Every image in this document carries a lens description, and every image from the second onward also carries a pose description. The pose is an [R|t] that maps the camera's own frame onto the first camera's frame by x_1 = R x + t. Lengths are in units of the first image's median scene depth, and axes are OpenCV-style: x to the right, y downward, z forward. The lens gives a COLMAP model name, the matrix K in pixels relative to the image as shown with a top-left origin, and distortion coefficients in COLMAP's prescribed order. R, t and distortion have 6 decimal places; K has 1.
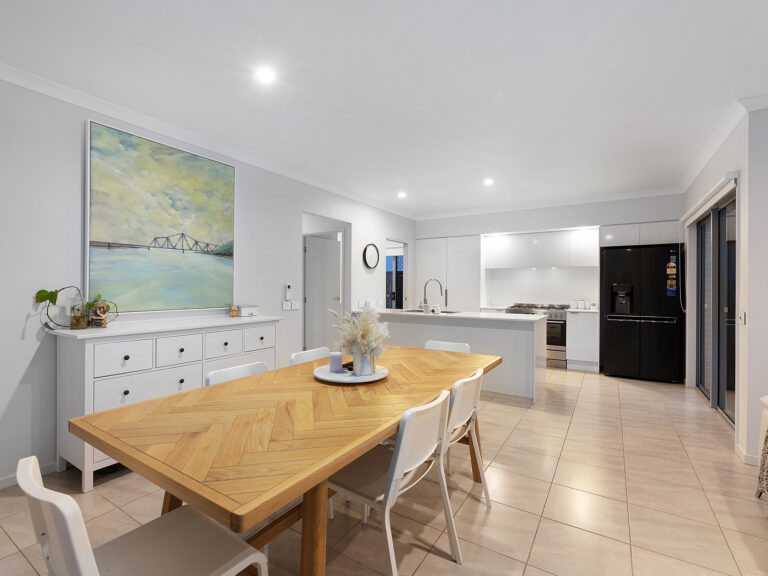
lens RADIAL K [[372.7, 0, 384.0], [0, 372.7, 291.9], [0, 0, 1]] dist [-0.000956, -0.000085]
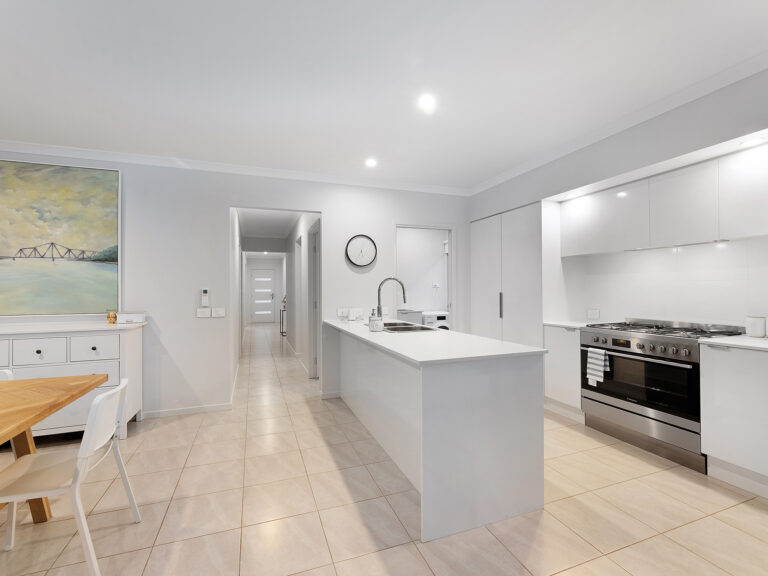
lens RADIAL K [[352.9, 0, 384.0], [0, 352.9, 288.0], [0, 0, 1]] dist [0.002205, 0.000000]
pose [[0.783755, -0.013708, -0.620919, 0.788748], [0.003009, 0.999828, -0.018275, -0.007083], [0.621063, 0.012455, 0.783661, 0.770501]]
